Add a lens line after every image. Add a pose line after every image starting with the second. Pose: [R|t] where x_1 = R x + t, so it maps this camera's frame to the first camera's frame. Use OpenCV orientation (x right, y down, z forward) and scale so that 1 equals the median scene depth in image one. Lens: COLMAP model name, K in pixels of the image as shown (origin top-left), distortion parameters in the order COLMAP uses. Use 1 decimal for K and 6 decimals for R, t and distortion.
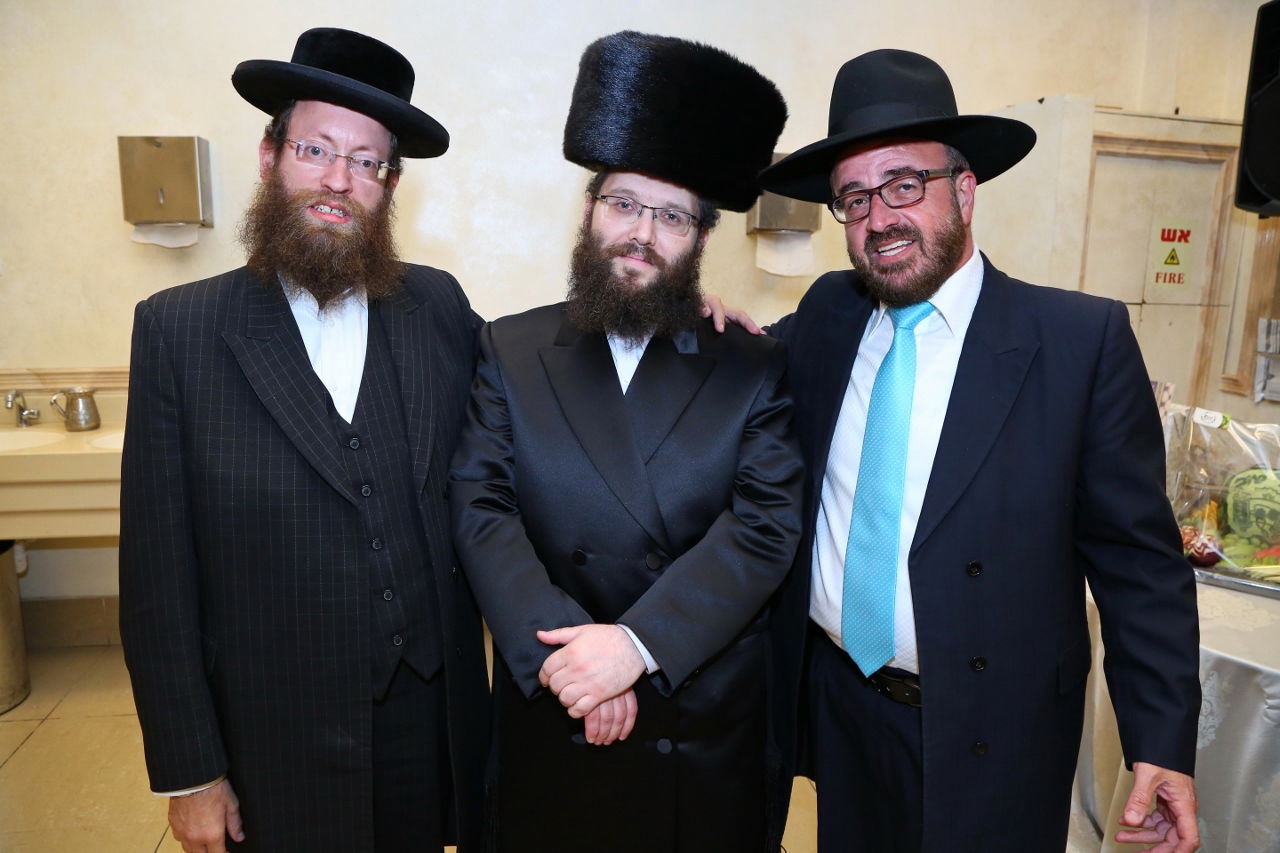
lens RADIAL K [[853.0, 0, 633.5], [0, 853.0, 428.0], [0, 0, 1]] dist [-0.136165, 0.063771]
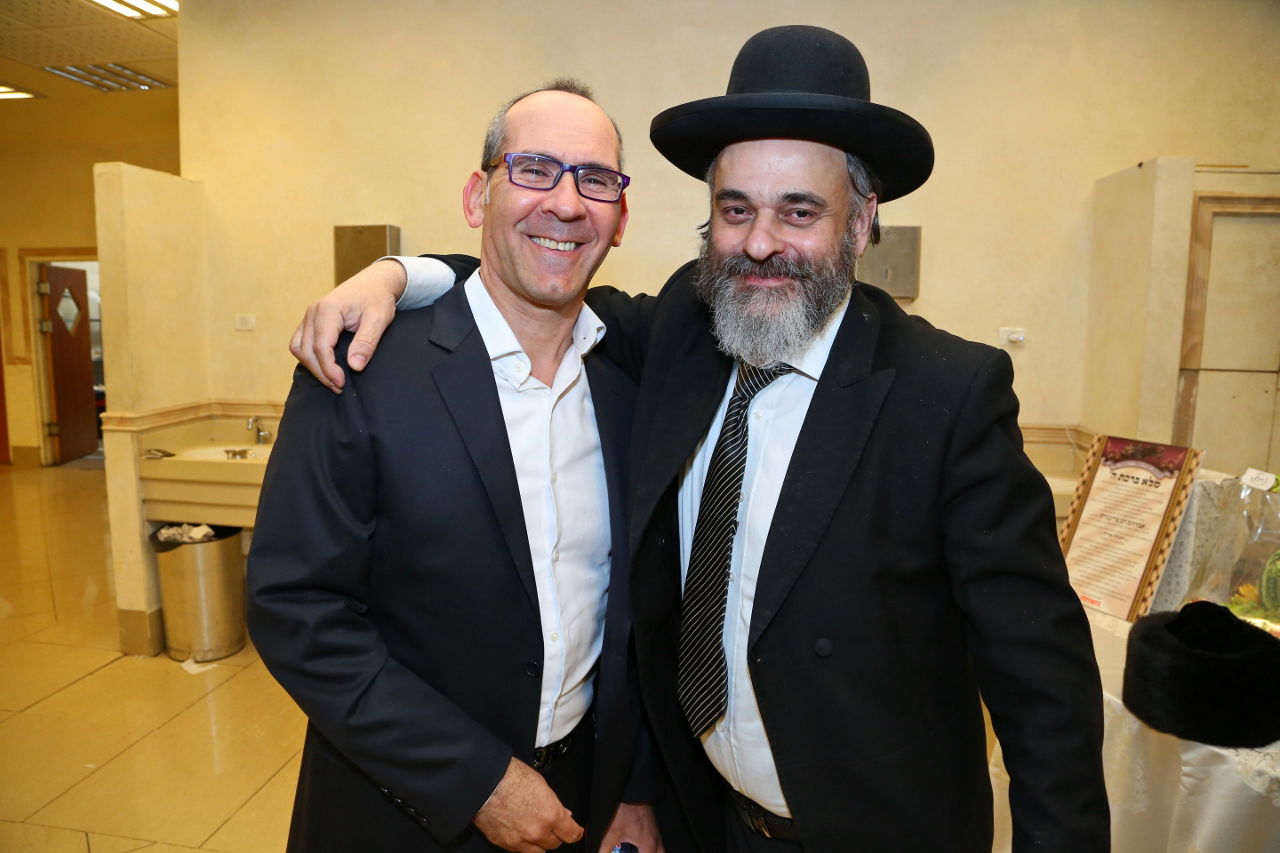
lens RADIAL K [[853.0, 0, 633.5], [0, 853.0, 428.0], [0, 0, 1]] dist [-0.136165, 0.063771]
pose [[0.947406, 0.041671, -0.317309, 0.248123], [-0.065127, 0.995843, -0.063674, 0.018385], [0.313336, 0.080990, 0.946182, -0.096052]]
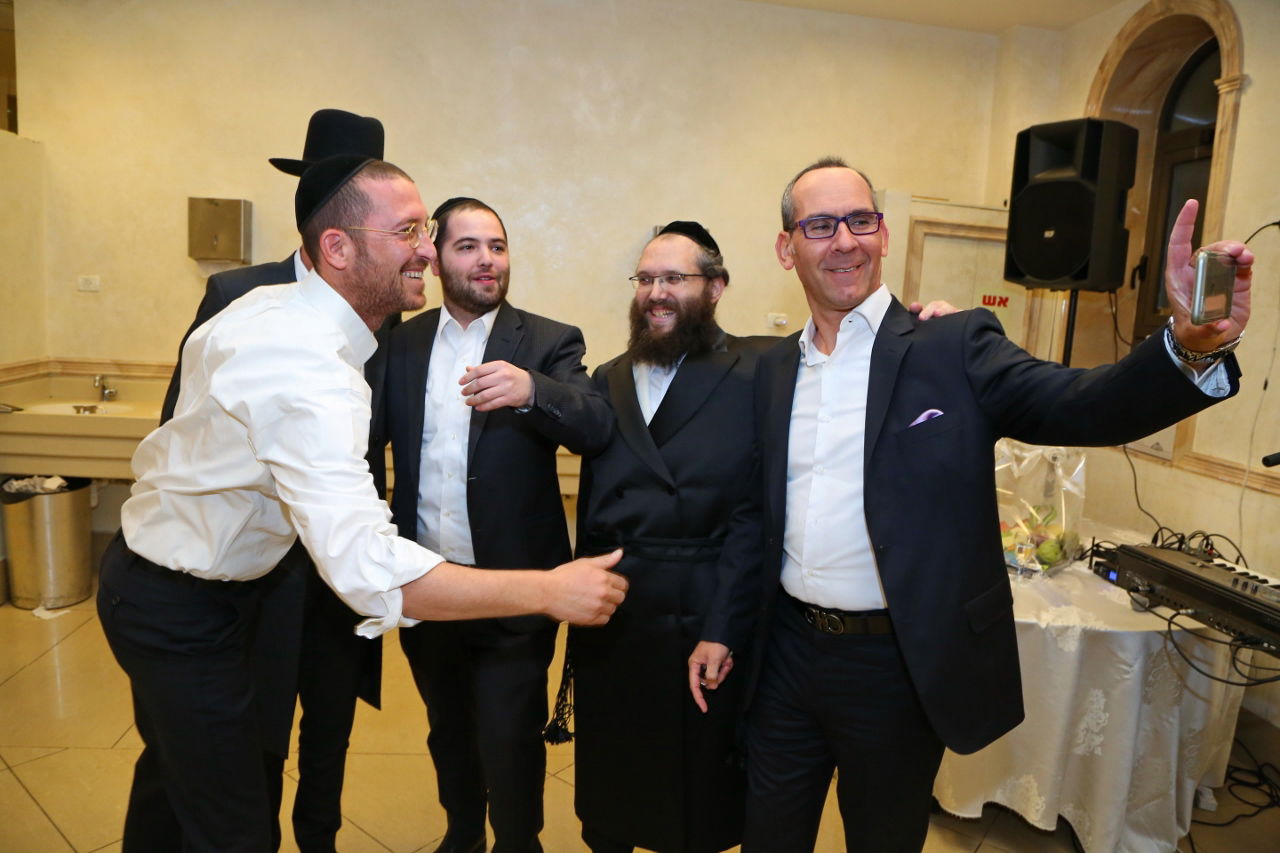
lens RADIAL K [[853.0, 0, 633.5], [0, 853.0, 428.0], [0, 0, 1]] dist [-0.136165, 0.063771]
pose [[0.996888, 0.055177, -0.056305, 0.218972], [-0.058234, 0.996832, -0.054177, 0.065770], [0.053137, 0.057288, 0.996943, -0.329535]]
